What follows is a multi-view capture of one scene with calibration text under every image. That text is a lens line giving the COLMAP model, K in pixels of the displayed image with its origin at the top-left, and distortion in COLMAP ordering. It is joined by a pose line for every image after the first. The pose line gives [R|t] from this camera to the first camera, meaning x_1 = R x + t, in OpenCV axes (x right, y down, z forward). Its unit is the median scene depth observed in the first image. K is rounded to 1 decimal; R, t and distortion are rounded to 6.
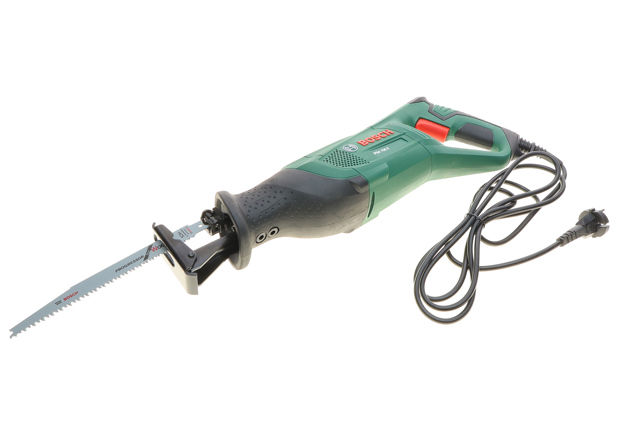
lens RADIAL K [[537.5, 0, 319.9], [0, 537.5, 212.1], [0, 0, 1]] dist [-0.001996, -0.003462]
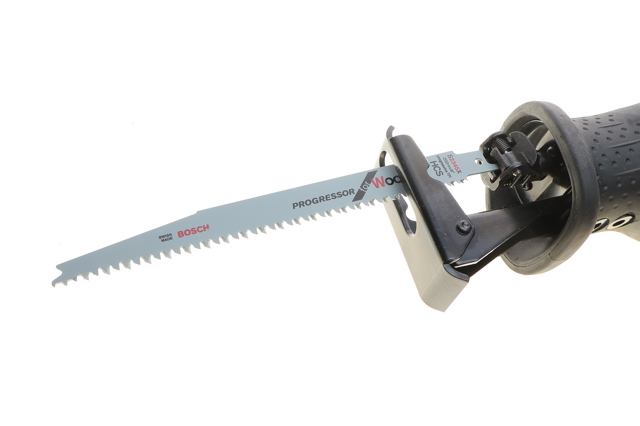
lens RADIAL K [[537.5, 0, 319.6], [0, 537.5, 213.6], [0, 0, 1]] dist [-0.001996, -0.003462]
pose [[0.931678, 0.324591, -0.163146, -0.267294], [-0.294296, 0.937658, 0.184900, 0.022561], [0.212991, -0.124254, 0.969121, 0.527747]]
